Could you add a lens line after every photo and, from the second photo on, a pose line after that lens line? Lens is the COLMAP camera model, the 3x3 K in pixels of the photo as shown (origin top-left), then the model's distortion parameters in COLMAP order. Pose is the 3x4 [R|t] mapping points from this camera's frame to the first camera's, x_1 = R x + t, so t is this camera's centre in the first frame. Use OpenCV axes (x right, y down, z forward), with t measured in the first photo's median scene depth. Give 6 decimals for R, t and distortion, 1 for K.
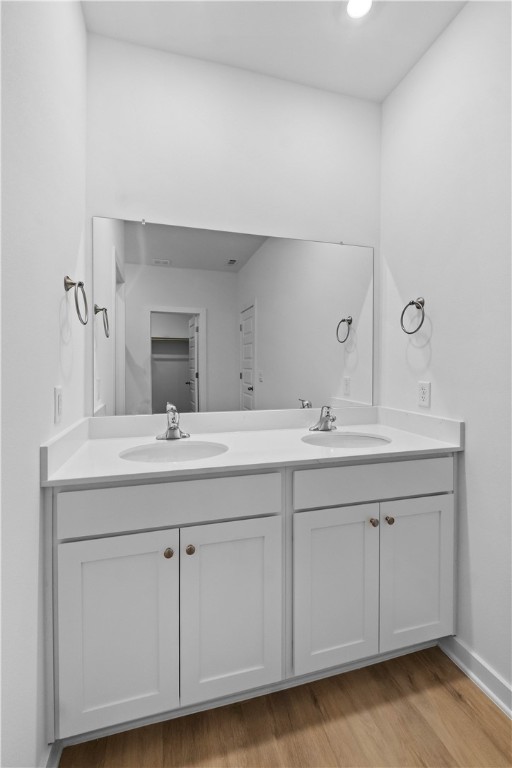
lens RADIAL K [[335.6, 0, 250.6], [0, 335.6, 371.4], [0, 0, 1]] dist [0.004074, -0.002904]
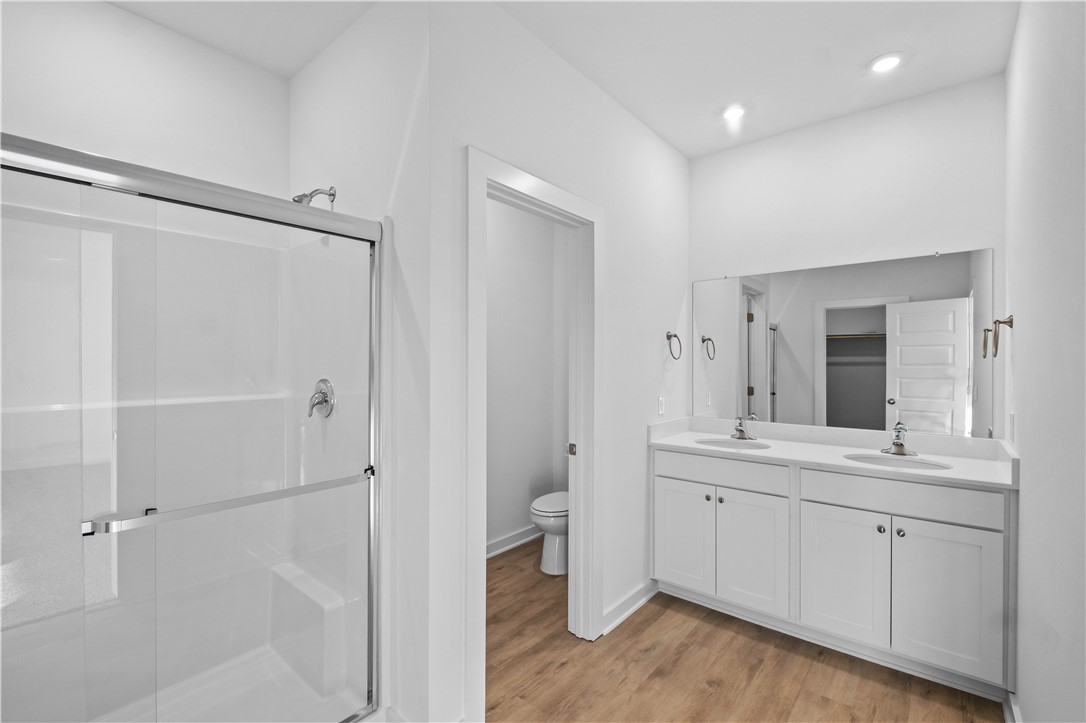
lens RADIAL K [[474.6, 0, 539.6], [0, 474.6, 364.6], [0, 0, 1]] dist [0.004074, -0.002904]
pose [[0.569411, 0.005829, -0.822033, 1.079982], [-0.012698, 0.999918, -0.001706, -0.099945], [0.821955, 0.011410, 0.569438, -0.930808]]
